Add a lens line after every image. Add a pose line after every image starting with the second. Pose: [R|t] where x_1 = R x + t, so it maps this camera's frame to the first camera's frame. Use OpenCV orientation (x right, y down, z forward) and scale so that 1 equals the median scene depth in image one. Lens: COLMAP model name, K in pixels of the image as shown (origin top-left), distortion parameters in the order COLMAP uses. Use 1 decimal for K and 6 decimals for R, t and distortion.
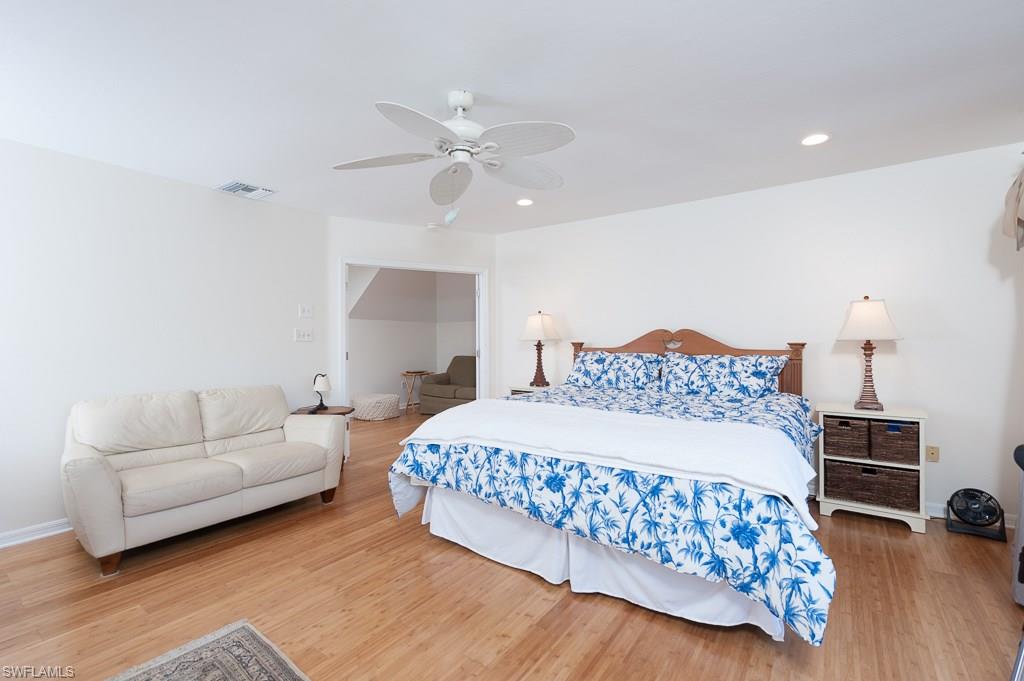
lens RADIAL K [[445.6, 0, 510.3], [0, 445.6, 337.4], [0, 0, 1]] dist [0.001285, 0.000084]
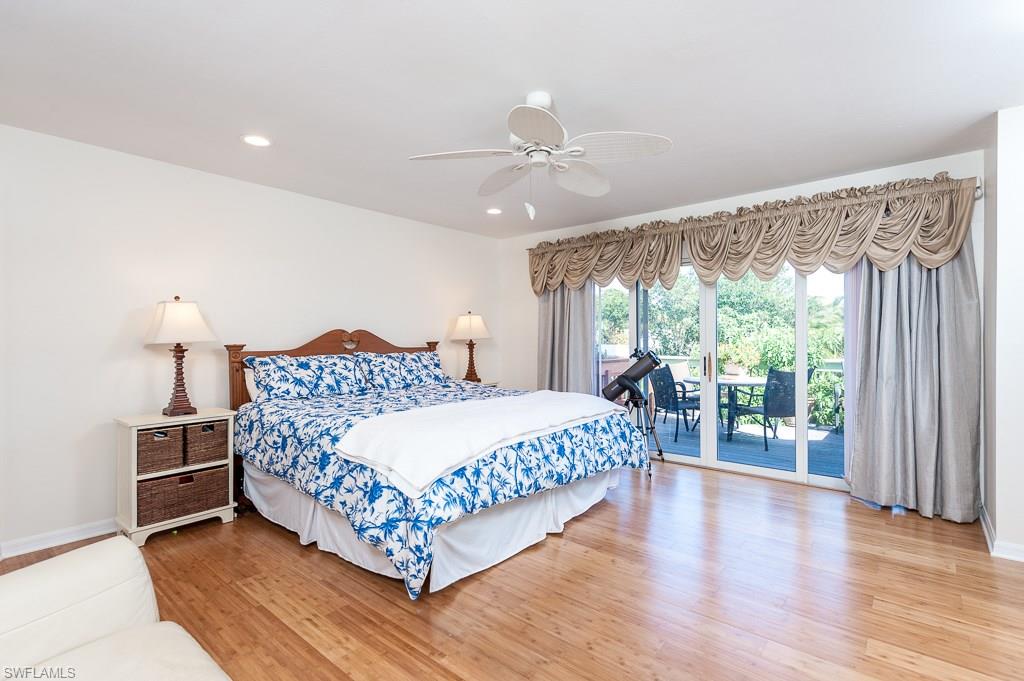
lens RADIAL K [[486.5, 0, 508.3], [0, 486.5, 339.2], [0, 0, 1]] dist [0.016320, 0.000076]
pose [[0.070029, -0.000202, 0.997545, -1.080753], [0.004626, 0.999989, -0.000122, 0.008215], [-0.997534, 0.004623, 0.070029, 0.881731]]
